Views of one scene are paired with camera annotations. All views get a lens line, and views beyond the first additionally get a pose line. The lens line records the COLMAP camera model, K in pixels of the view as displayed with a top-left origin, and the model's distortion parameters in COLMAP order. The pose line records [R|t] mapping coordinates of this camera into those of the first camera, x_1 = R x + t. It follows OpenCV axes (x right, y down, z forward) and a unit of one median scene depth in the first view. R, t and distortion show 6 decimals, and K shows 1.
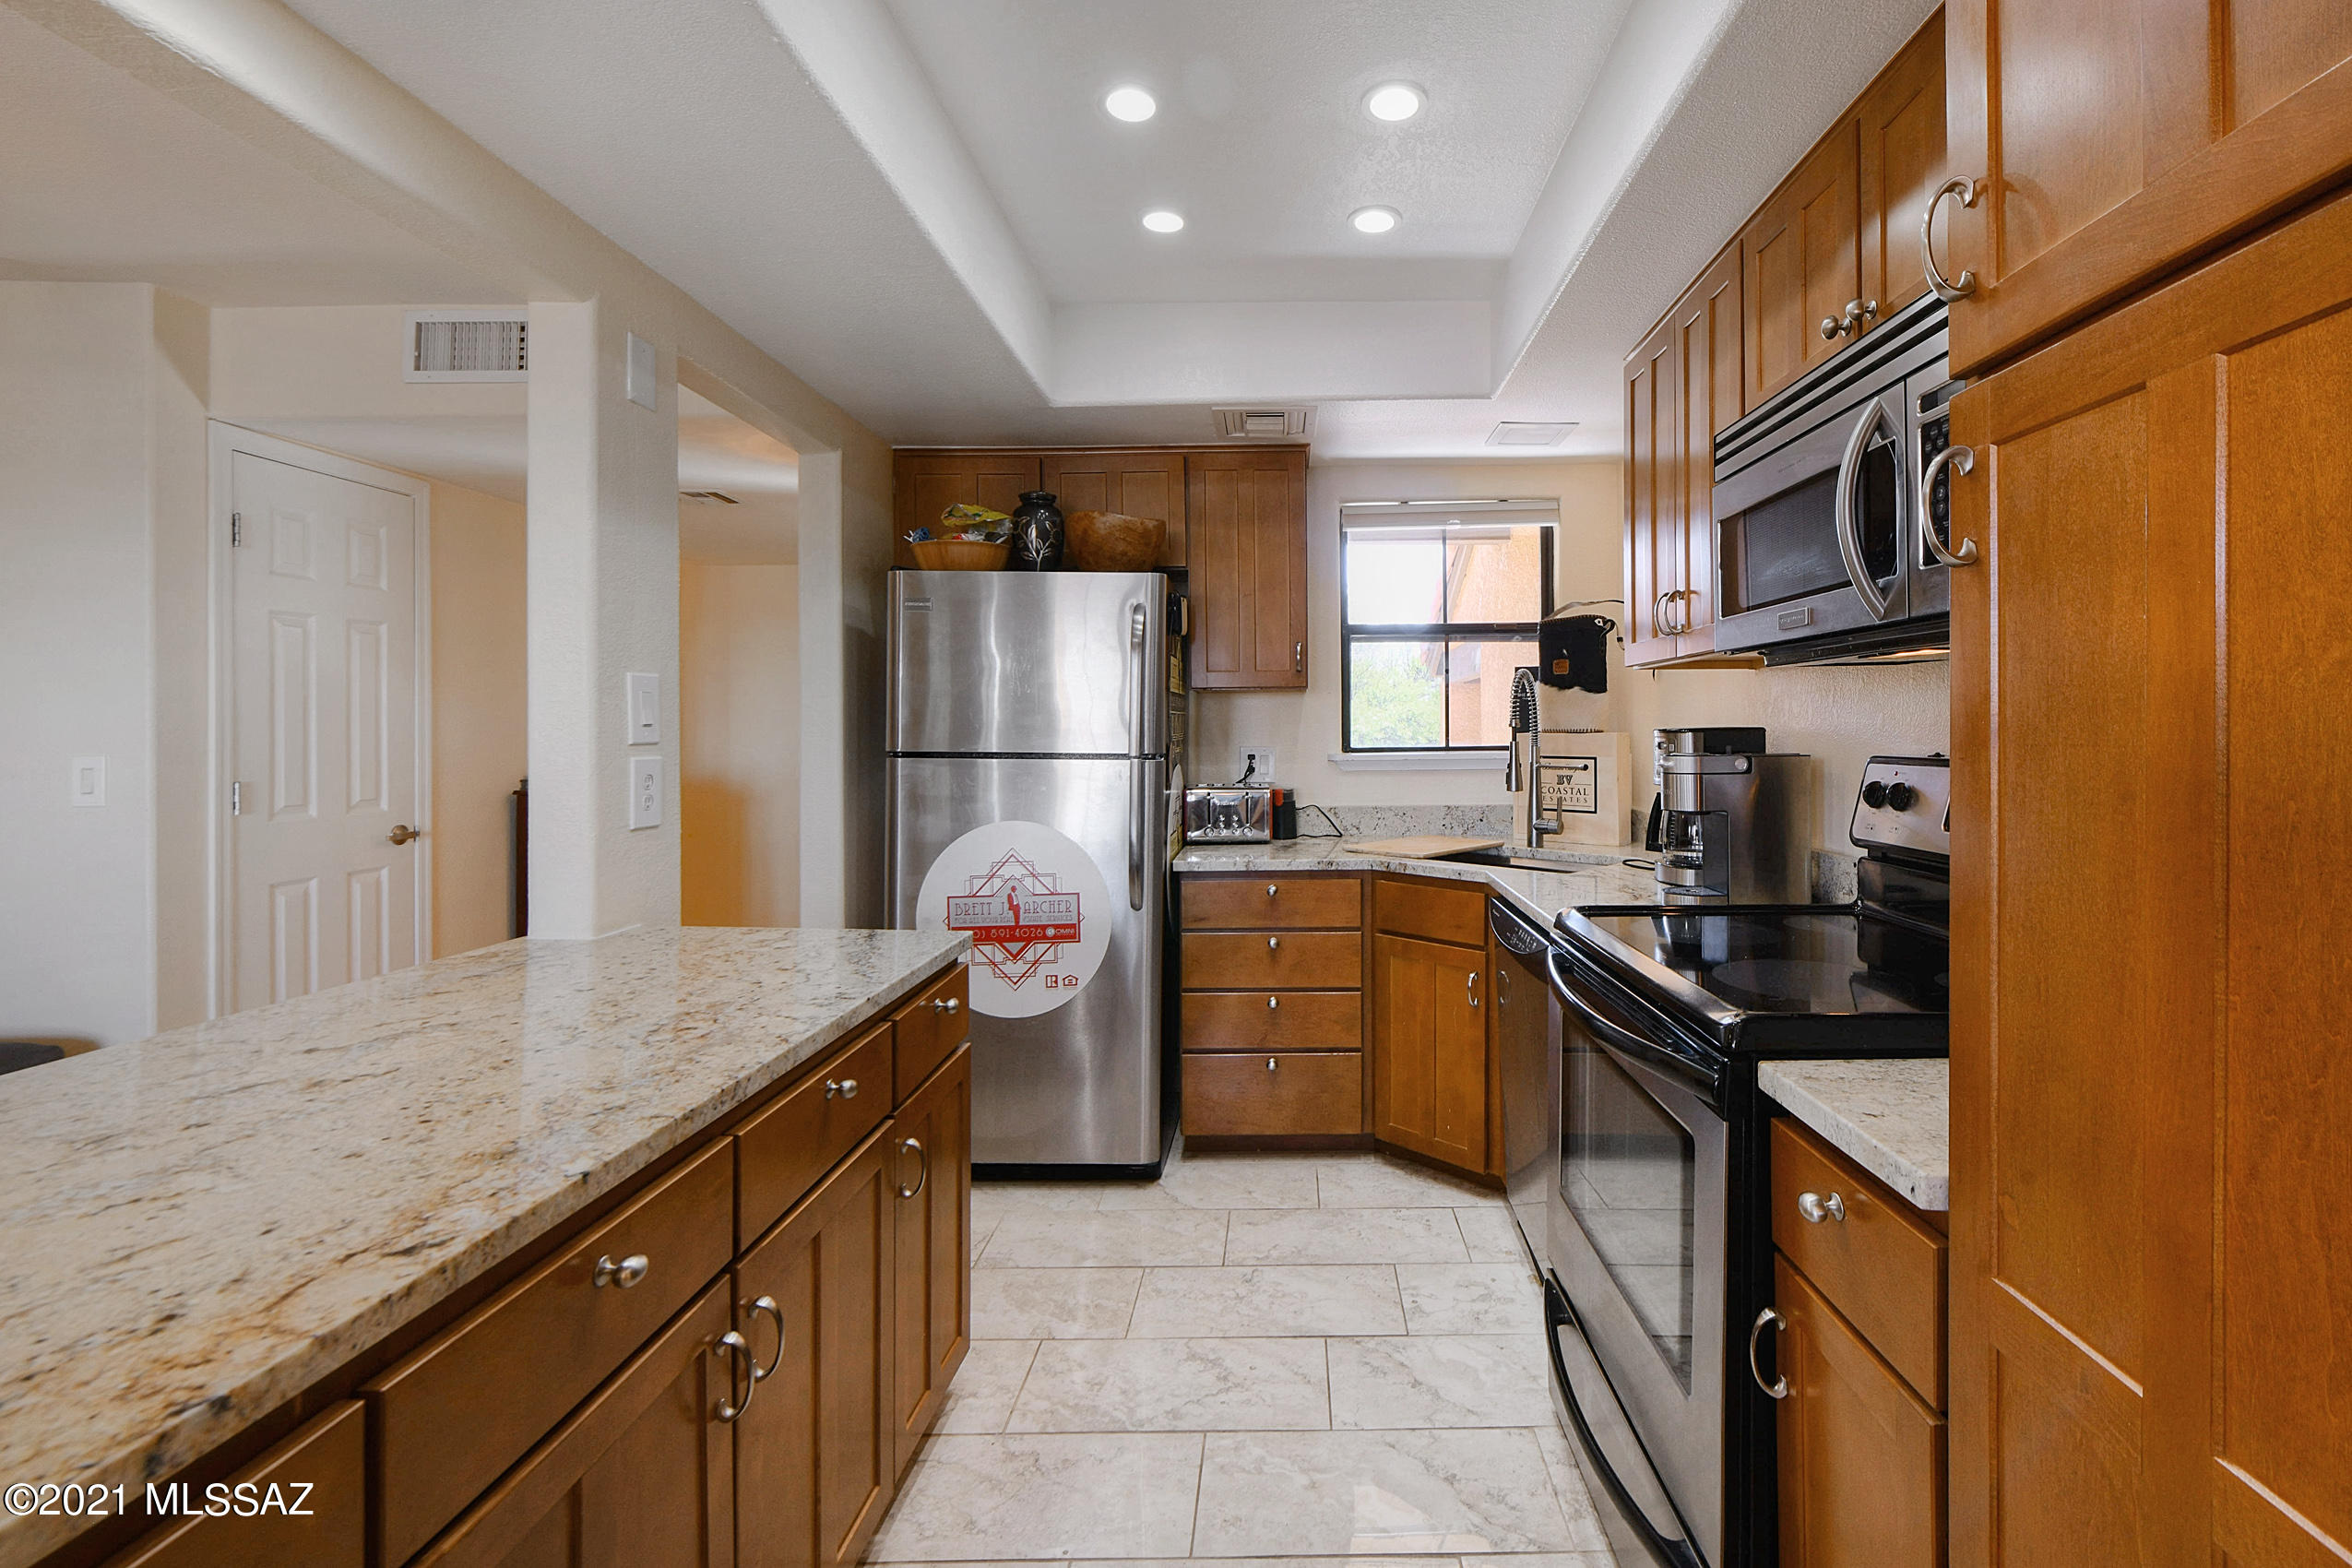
lens RADIAL K [[960.2, 0, 1251.3], [0, 960.2, 717.5], [0, 0, 1]] dist [-0.008872, -0.000669]
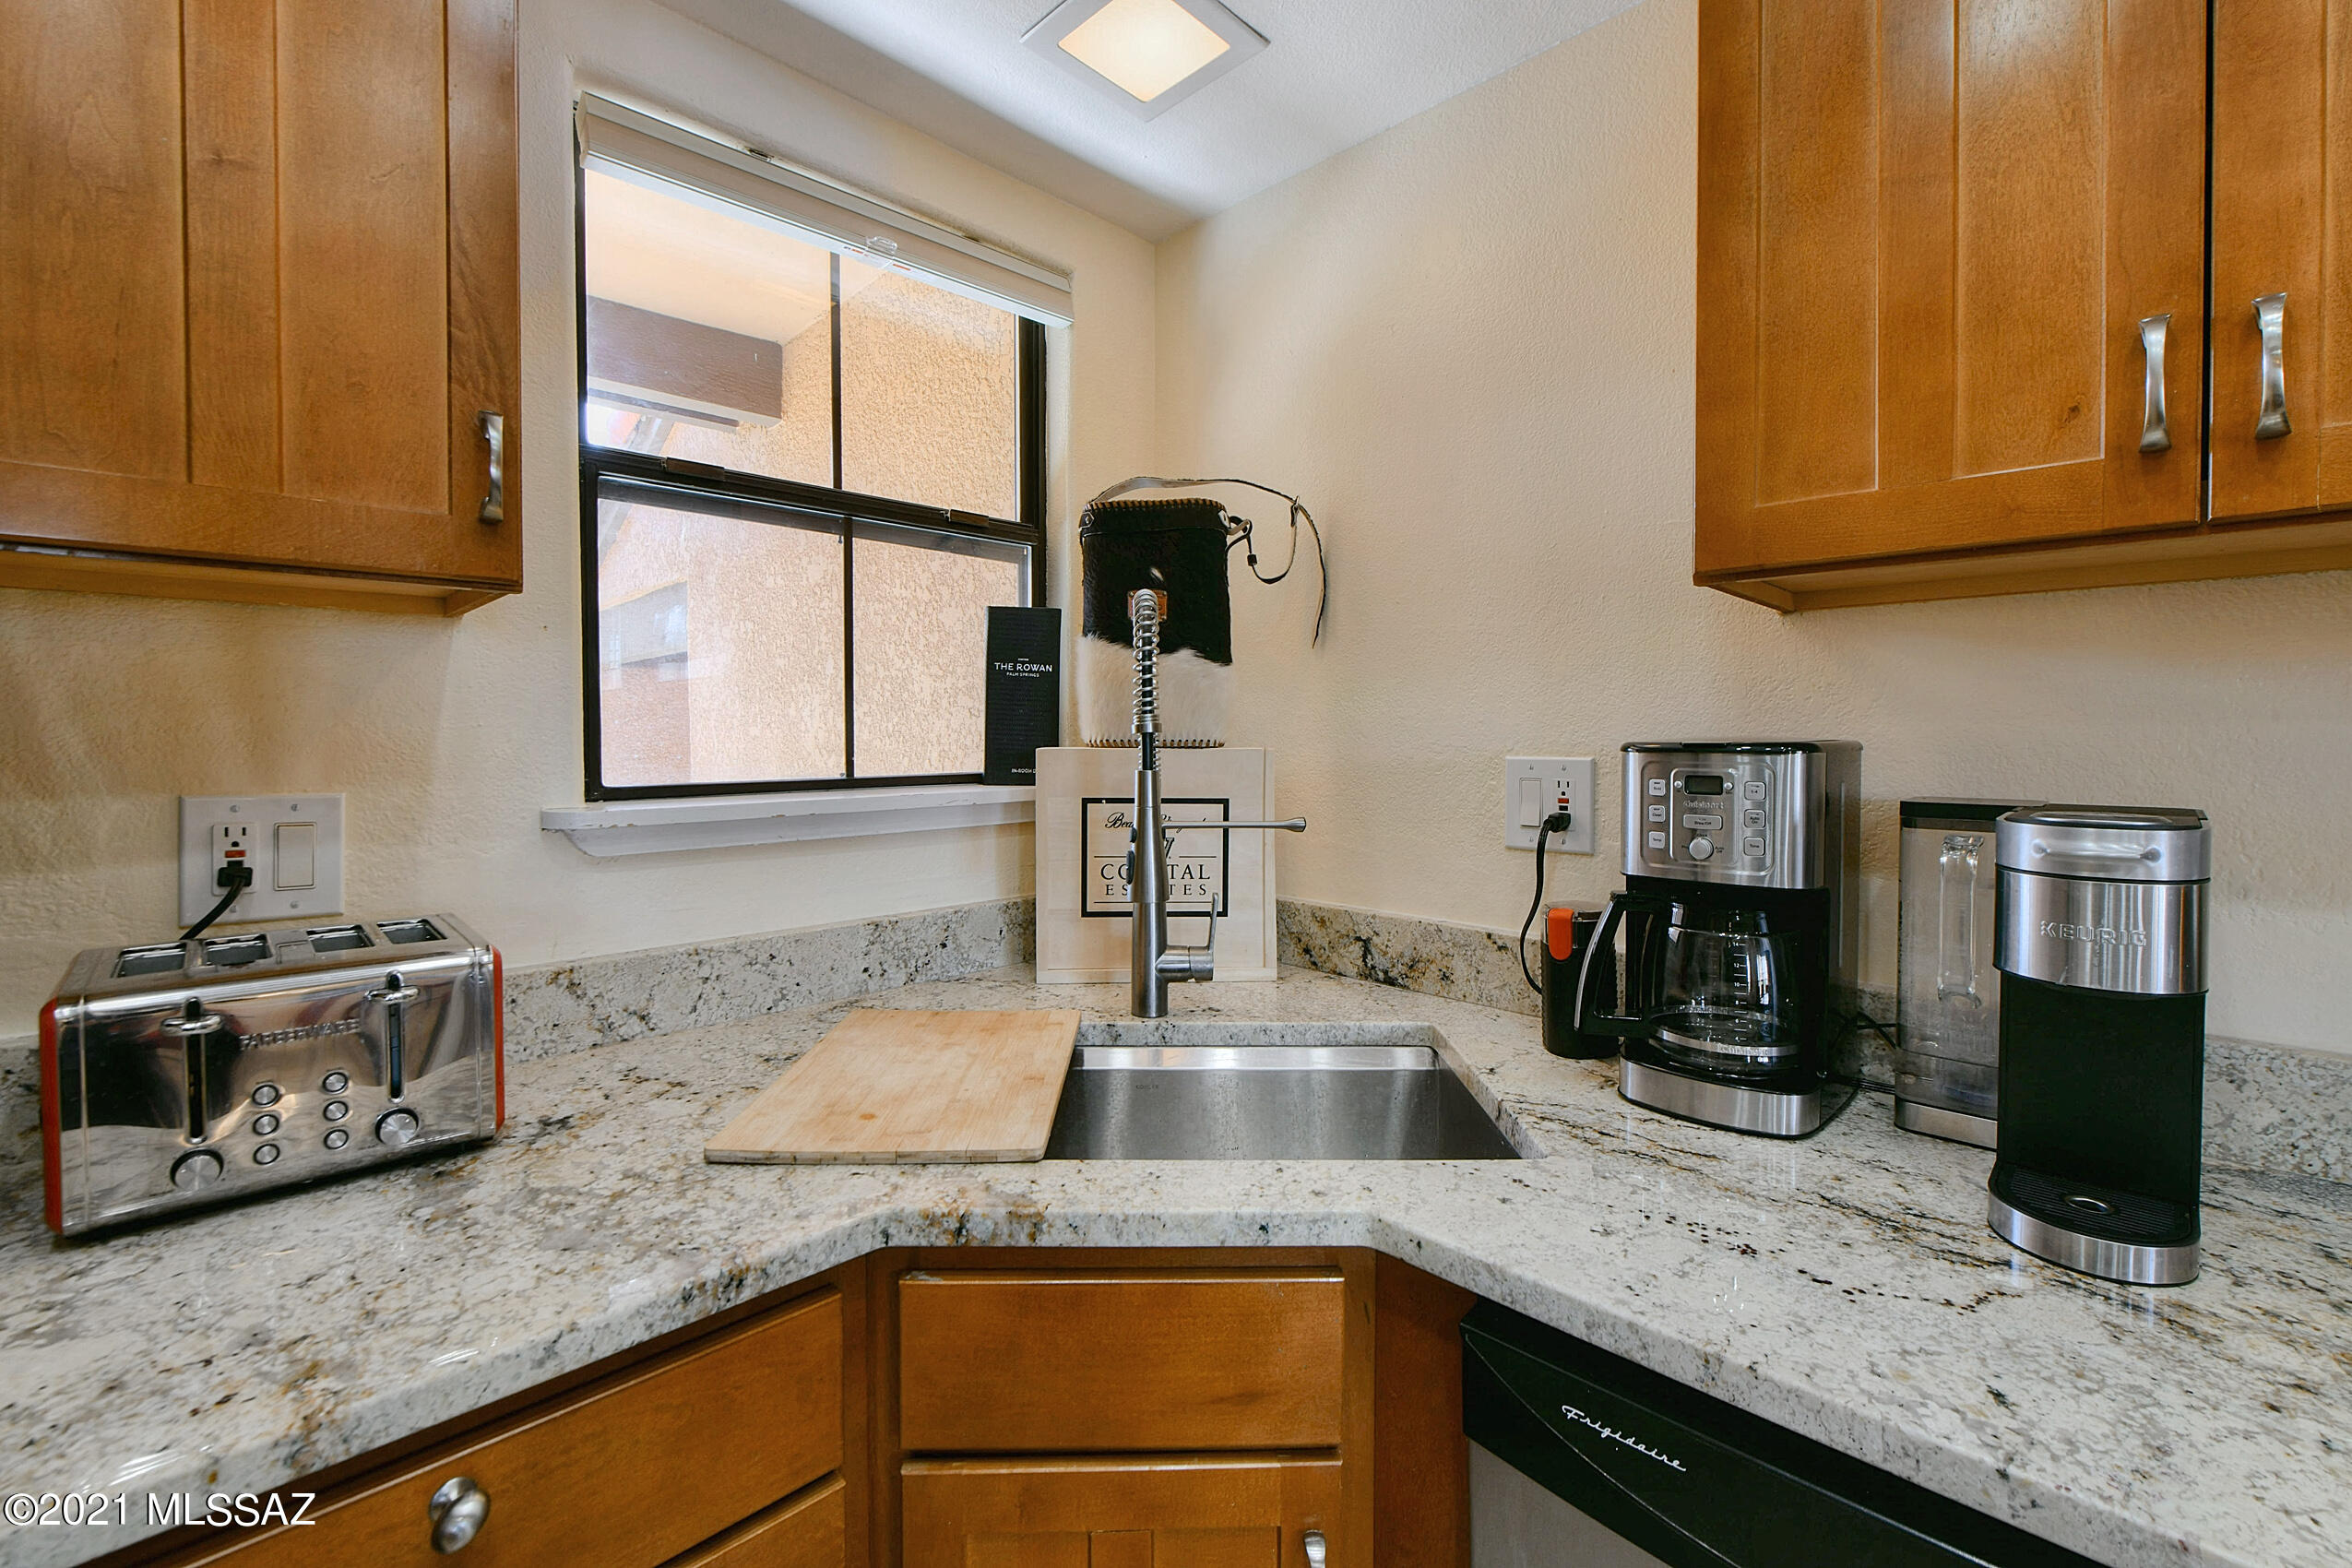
lens RADIAL K [[960.2, 0, 1171.1], [0, 960.2, 754.1], [0, 0, 1]] dist [-0.008872, -0.000669]
pose [[0.700730, -0.006823, 0.713394, -0.003214], [-0.013949, 0.999632, 0.023262, 0.009166], [-0.713290, -0.026252, 0.700377, 0.729292]]
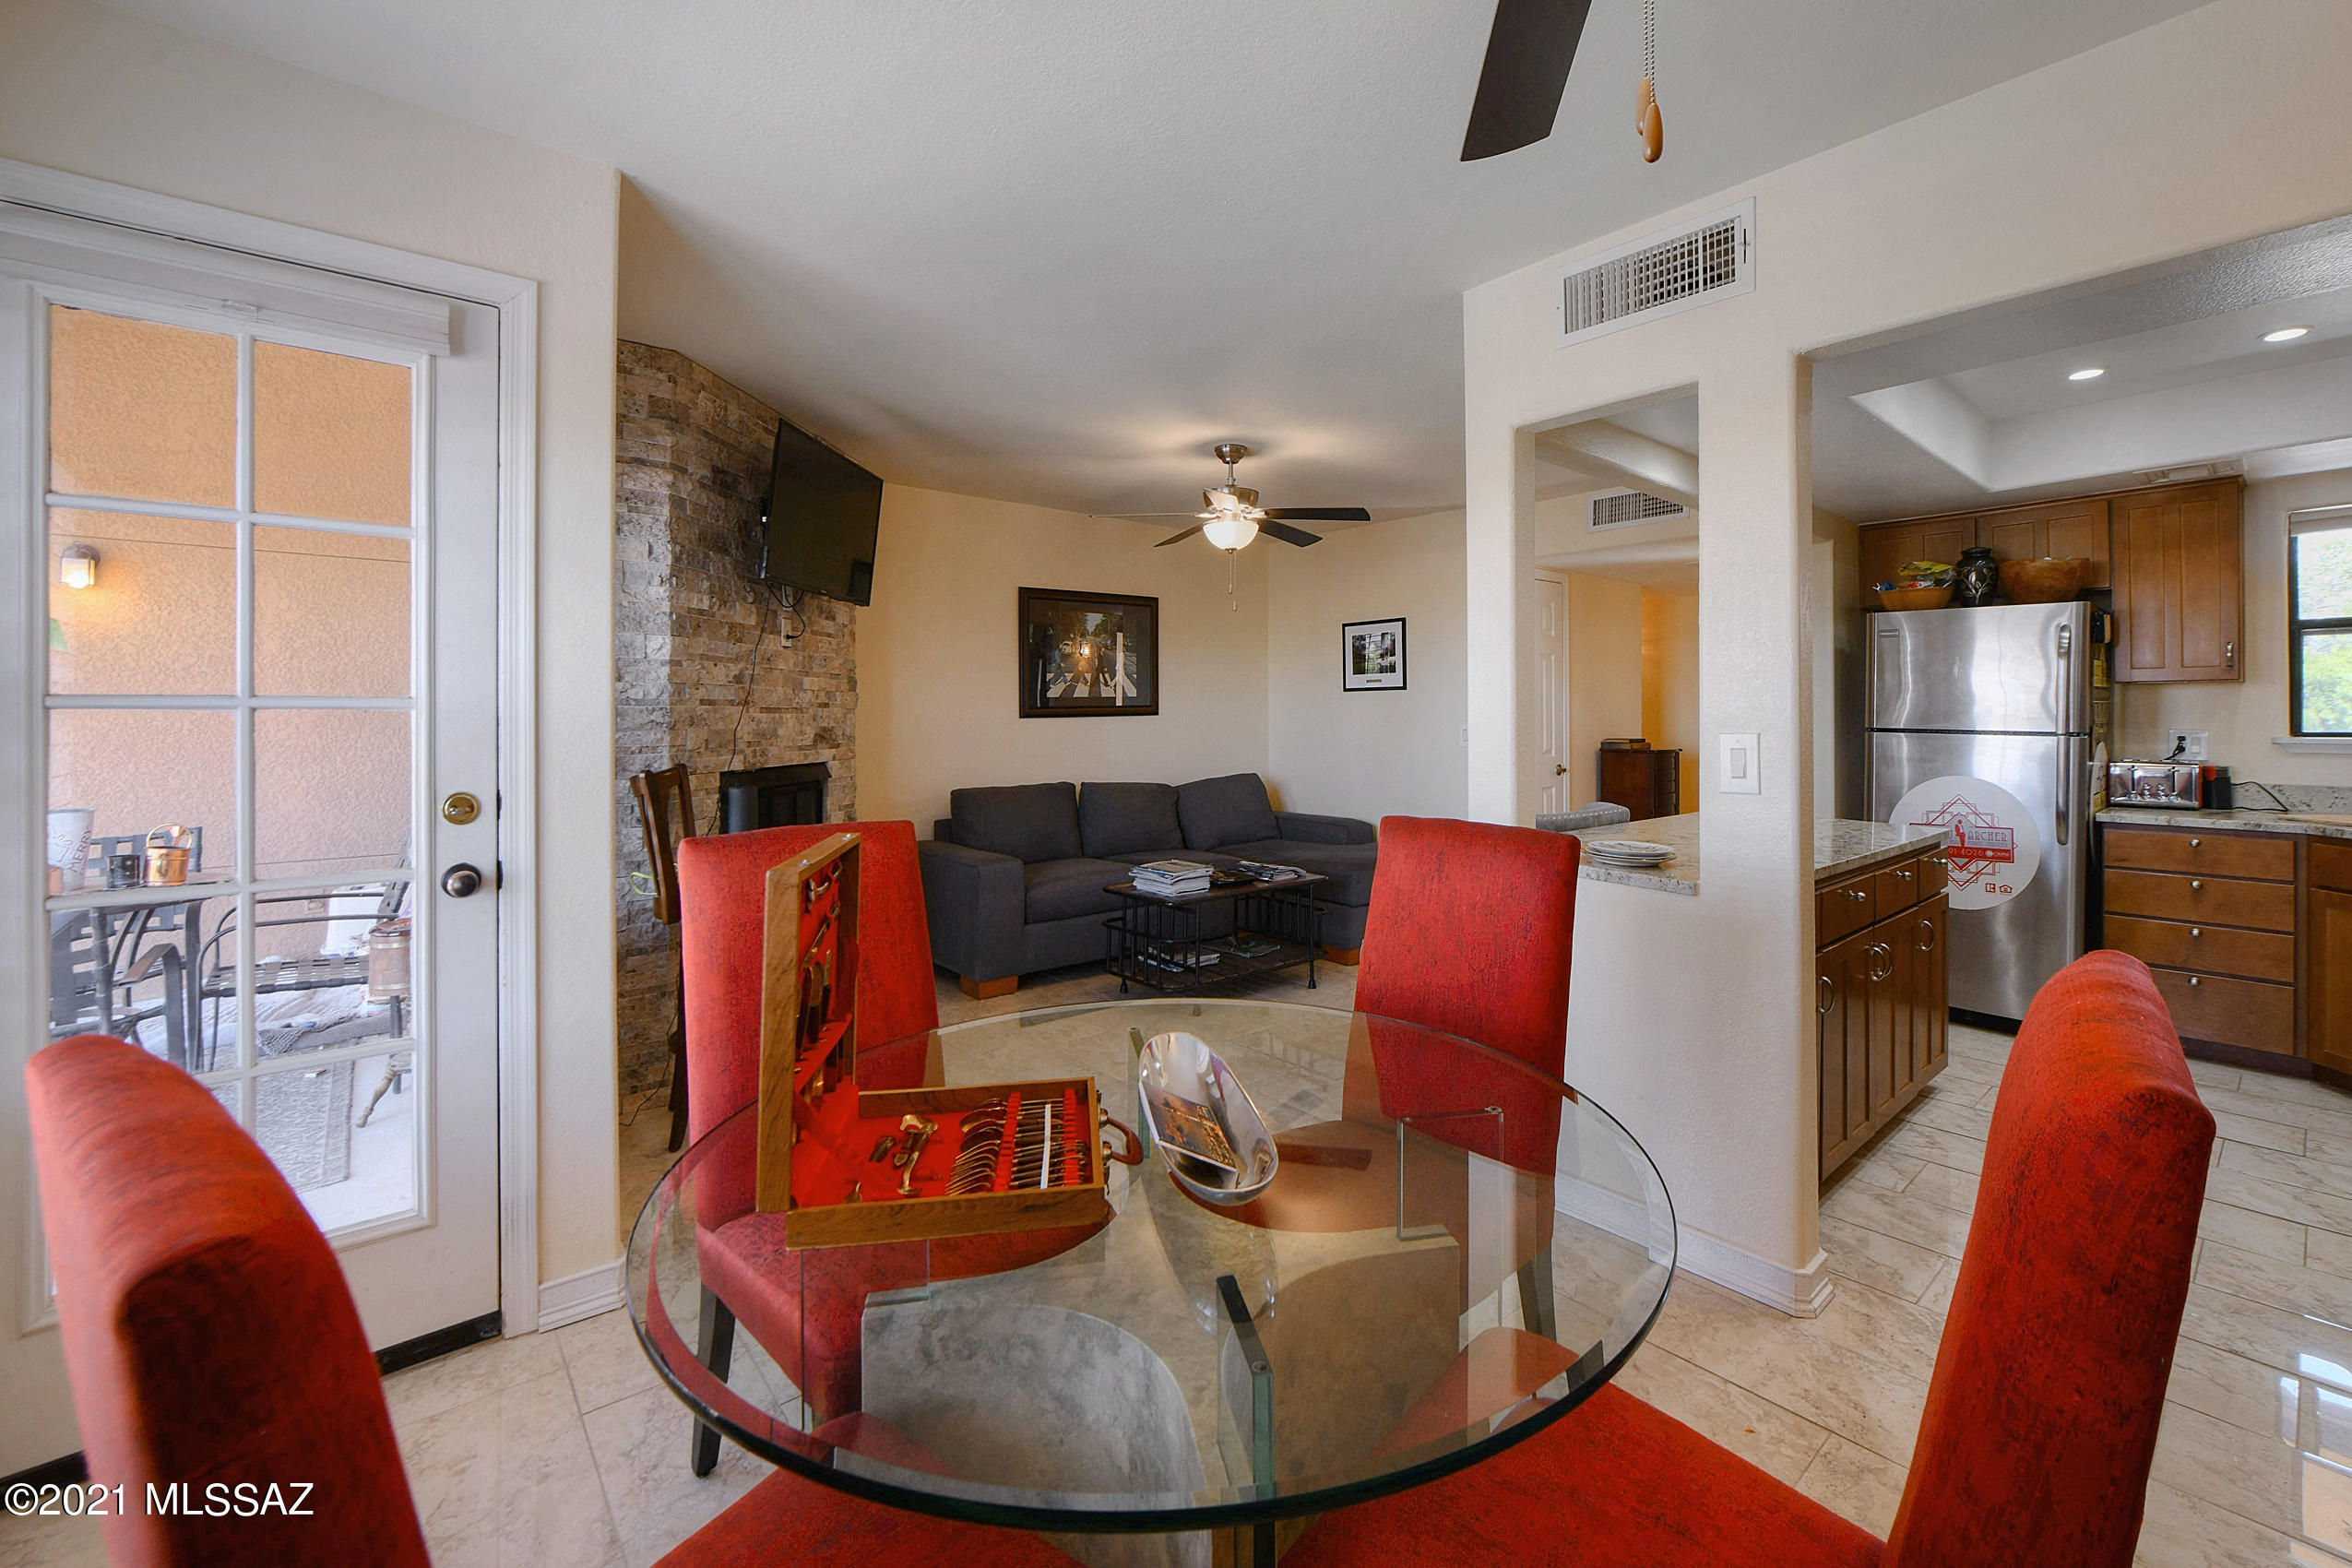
lens RADIAL K [[960.2, 0, 1327.0], [0, 960.2, 711.1], [0, 0, 1]] dist [-0.008872, -0.000669]
pose [[0.720052, 0.002799, -0.693914, 0.067483], [0.006433, 0.999922, 0.010708, -0.014121], [0.693890, -0.012174, 0.719978, -0.679546]]
